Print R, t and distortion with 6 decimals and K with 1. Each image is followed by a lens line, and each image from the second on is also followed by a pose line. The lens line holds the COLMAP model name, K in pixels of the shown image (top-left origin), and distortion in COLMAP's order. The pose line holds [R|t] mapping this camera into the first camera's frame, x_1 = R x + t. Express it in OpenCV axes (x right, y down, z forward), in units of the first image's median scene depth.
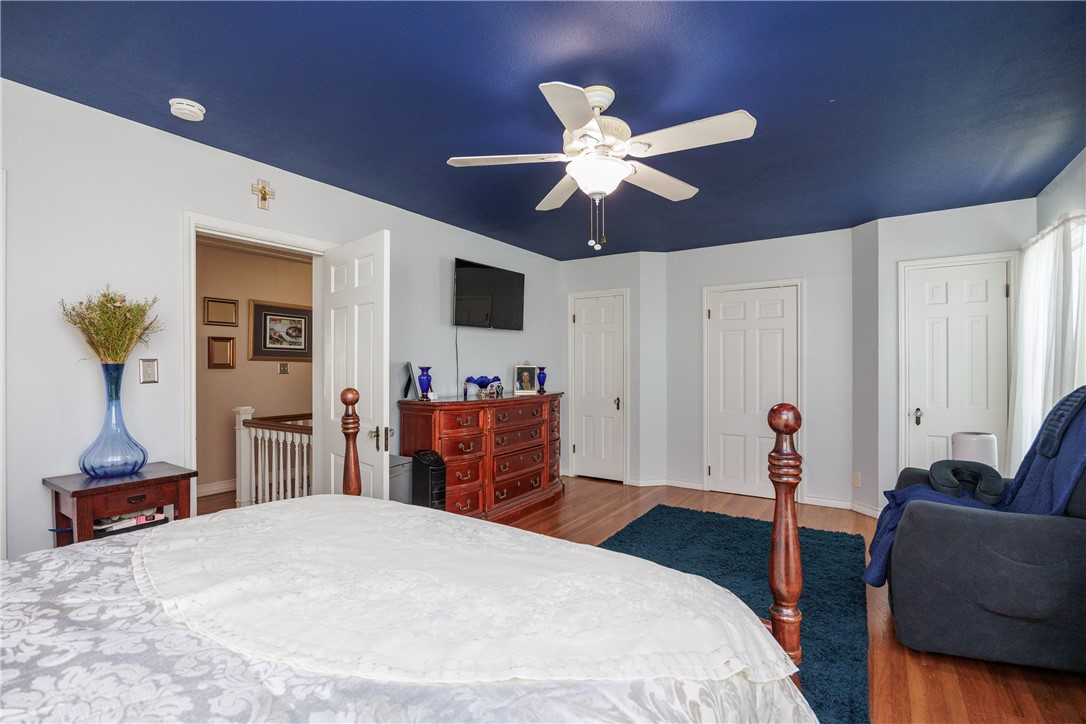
lens RADIAL K [[507.6, 0, 540.3], [0, 507.6, 360.8], [0, 0, 1]] dist [-0.001364, 0.000332]
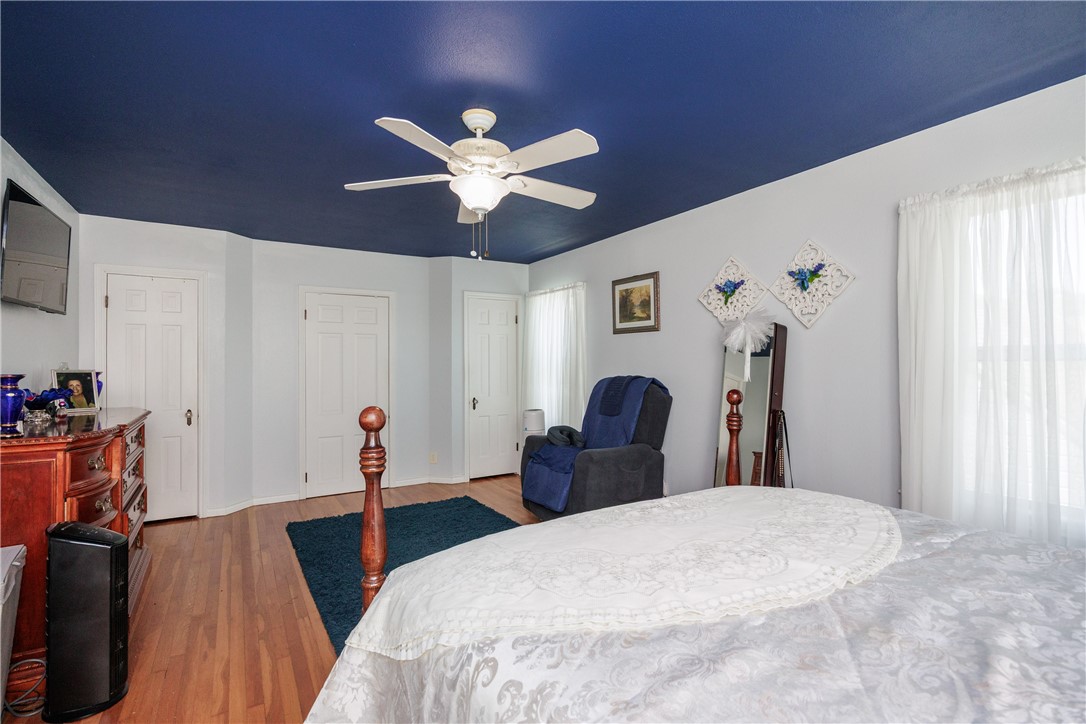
lens RADIAL K [[507.6, 0, 542.7], [0, 507.6, 363.5], [0, 0, 1]] dist [-0.001364, 0.000332]
pose [[0.415948, 0.001146, 0.909388, -0.420399], [-0.005775, 0.999982, 0.001382, -0.003915], [-0.909370, -0.005827, 0.415948, 0.231074]]
